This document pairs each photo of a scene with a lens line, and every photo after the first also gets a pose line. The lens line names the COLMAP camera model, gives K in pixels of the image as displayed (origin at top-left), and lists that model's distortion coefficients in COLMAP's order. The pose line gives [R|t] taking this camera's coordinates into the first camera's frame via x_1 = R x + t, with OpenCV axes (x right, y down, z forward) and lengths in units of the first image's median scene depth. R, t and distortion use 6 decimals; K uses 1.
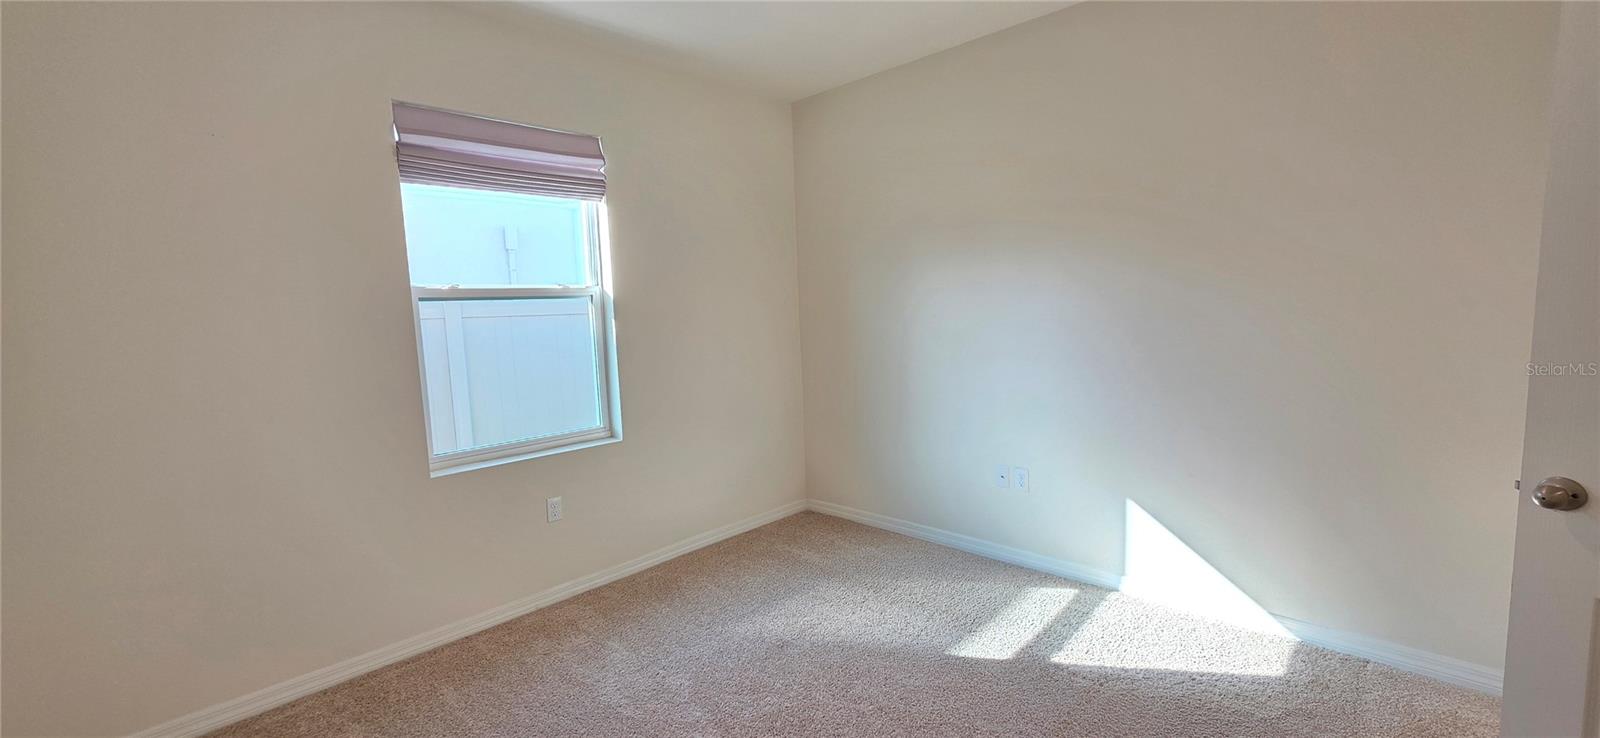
lens RADIAL K [[636.9, 0, 802.0], [0, 636.9, 370.8], [0, 0, 1]] dist [0.001121, -0.000256]
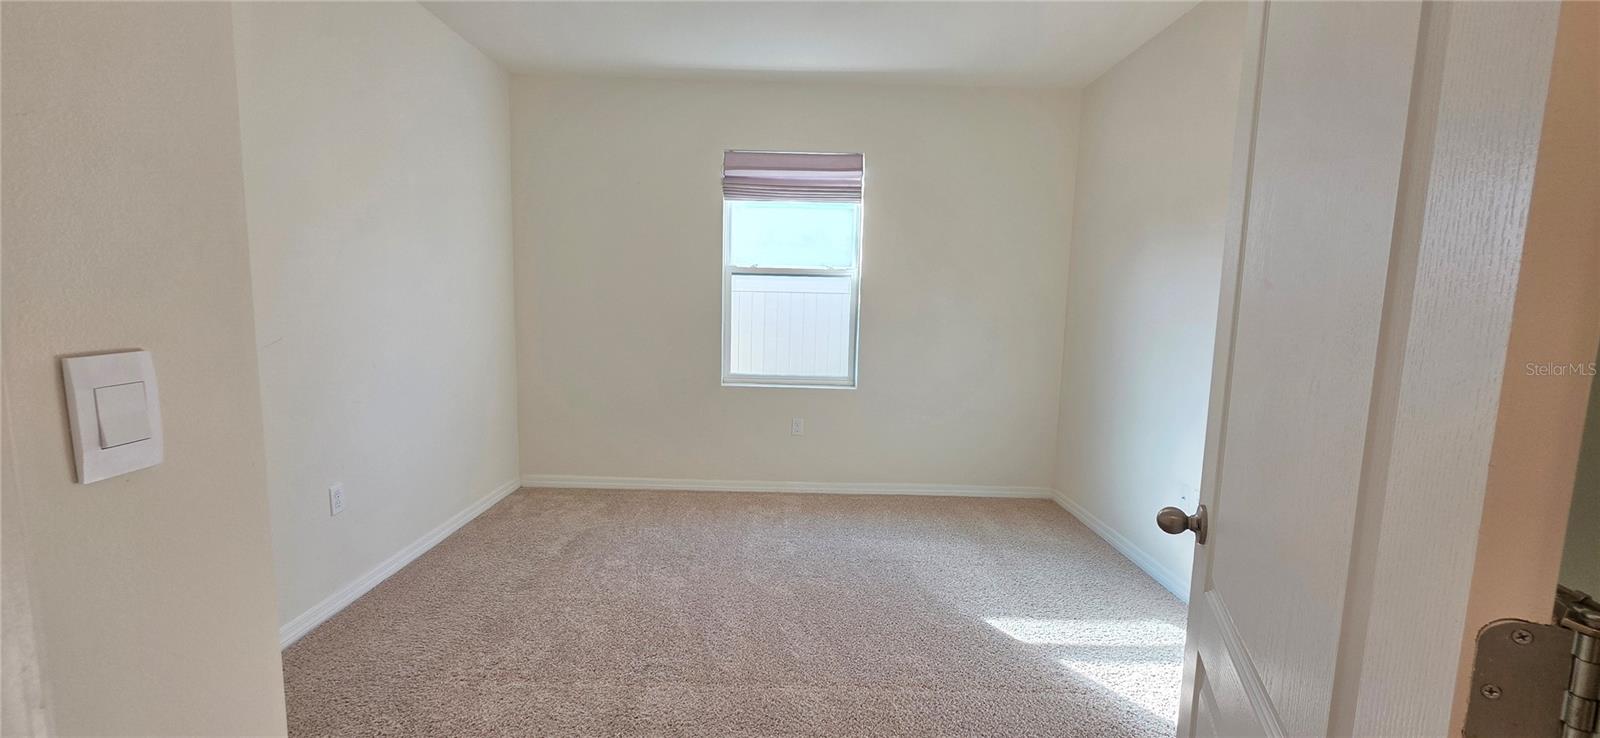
lens RADIAL K [[636.9, 0, 806.3], [0, 636.9, 367.9], [0, 0, 1]] dist [0.001121, -0.000256]
pose [[0.691056, 0.125196, -0.711876, 0.603095], [-0.123890, 0.990826, 0.053987, 0.011239], [0.712104, 0.050886, 0.700227, 0.028317]]
